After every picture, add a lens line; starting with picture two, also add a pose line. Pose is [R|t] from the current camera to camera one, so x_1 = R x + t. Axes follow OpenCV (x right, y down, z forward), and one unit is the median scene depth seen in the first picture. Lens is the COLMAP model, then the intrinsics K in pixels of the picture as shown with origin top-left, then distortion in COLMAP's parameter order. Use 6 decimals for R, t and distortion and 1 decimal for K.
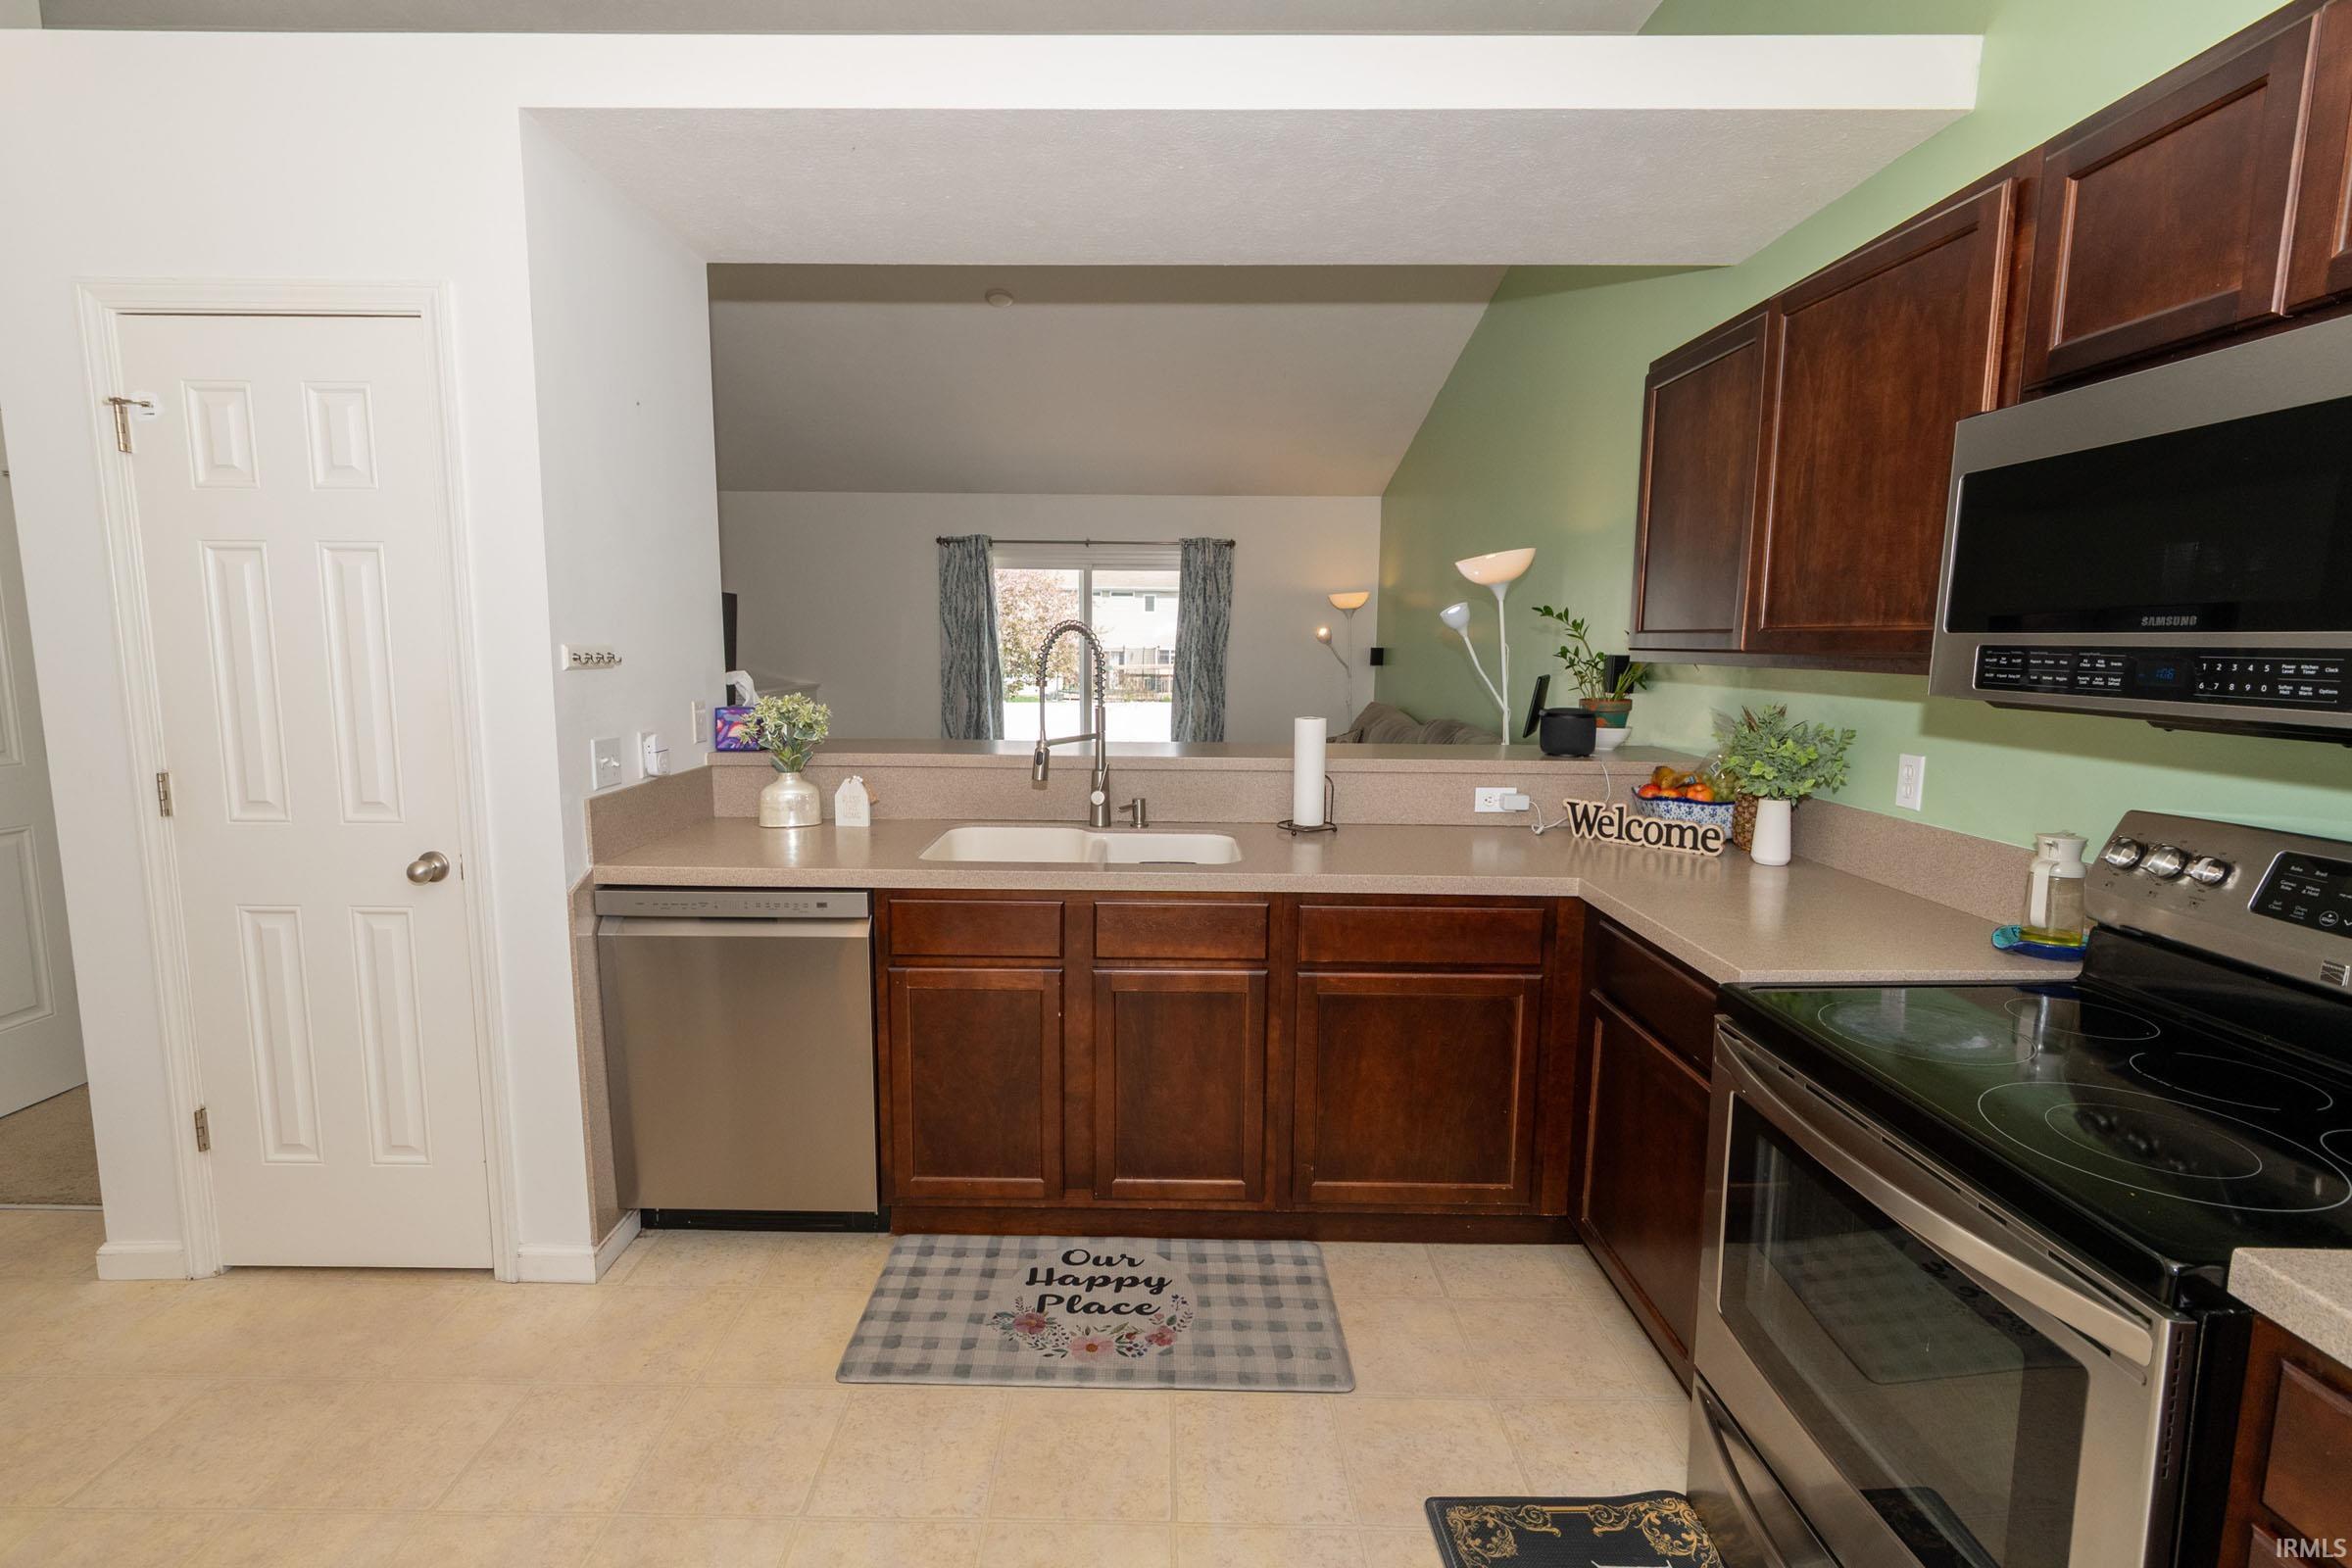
lens RADIAL K [[1069.9, 0, 1182.0], [0, 1069.9, 774.1], [0, 0, 1]] dist [0.000145, -0.000463]
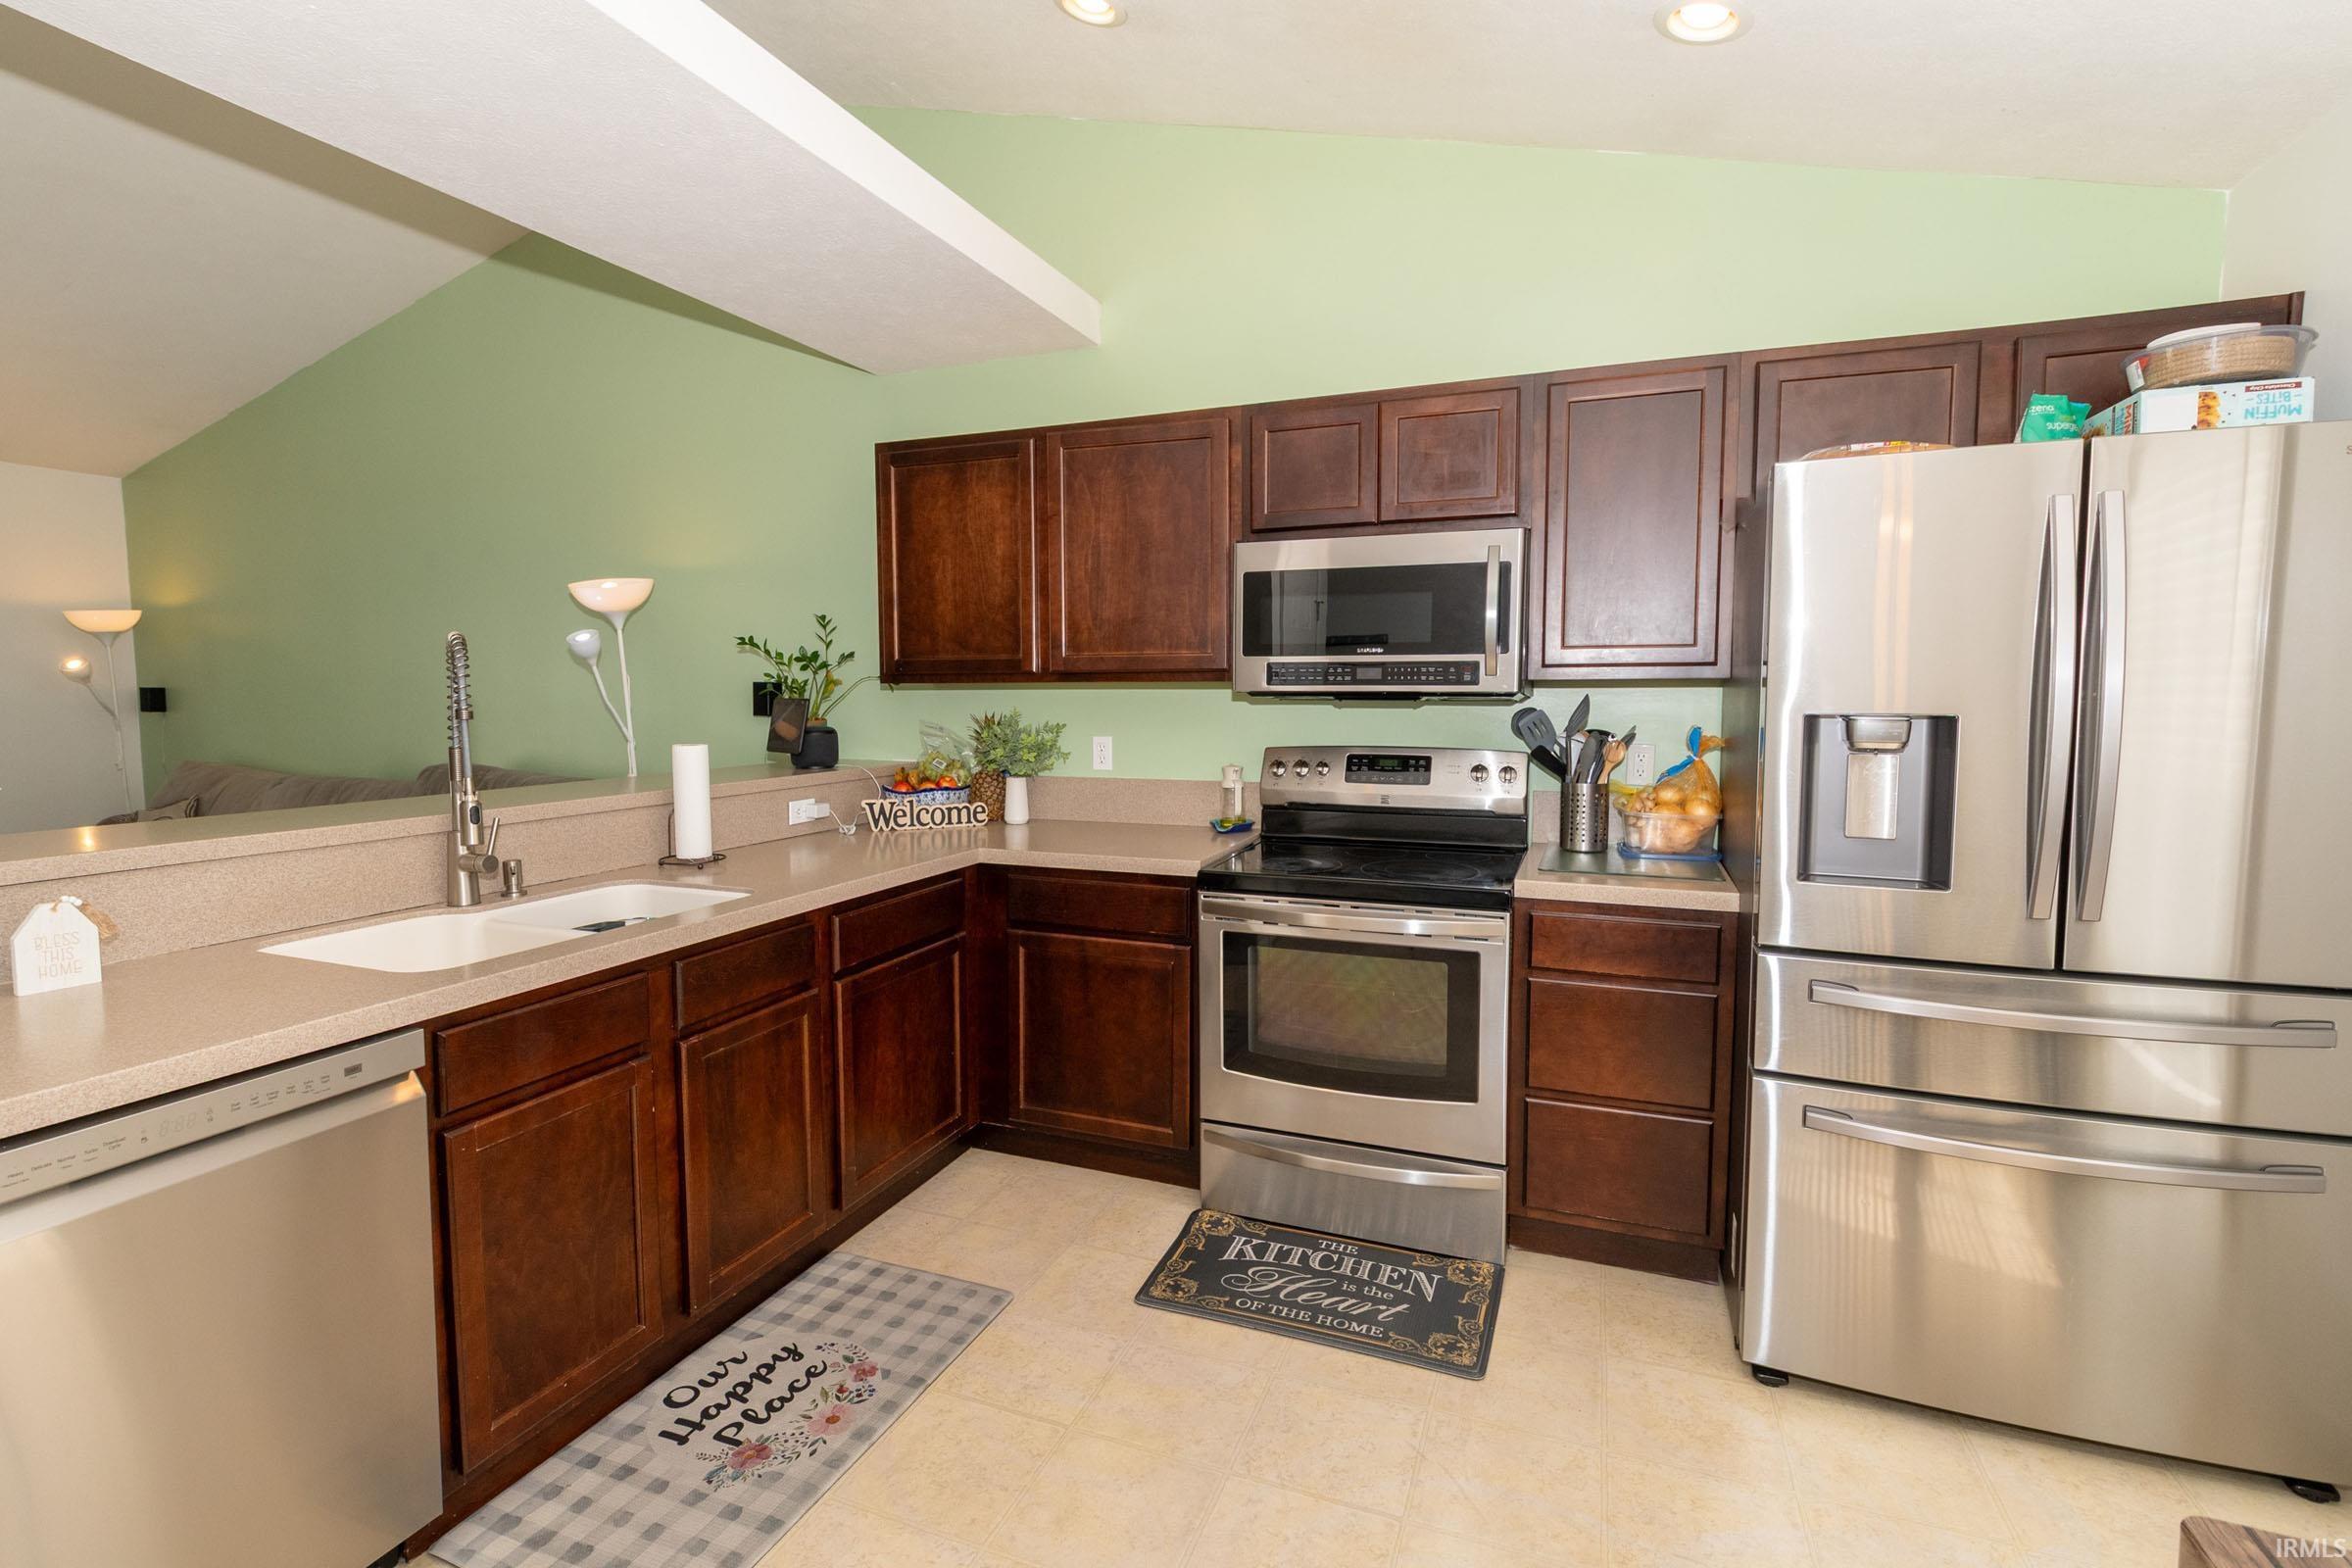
lens RADIAL K [[1076.8, 0, 1166.5], [0, 1076.8, 763.1], [0, 0, 1]] dist [-0.003029, -0.001004]
pose [[0.368117, -0.076000, 0.926668, -0.725629], [0.123578, 0.991811, 0.032252, -0.017470], [-0.921530, 0.102643, 0.374495, 0.301699]]
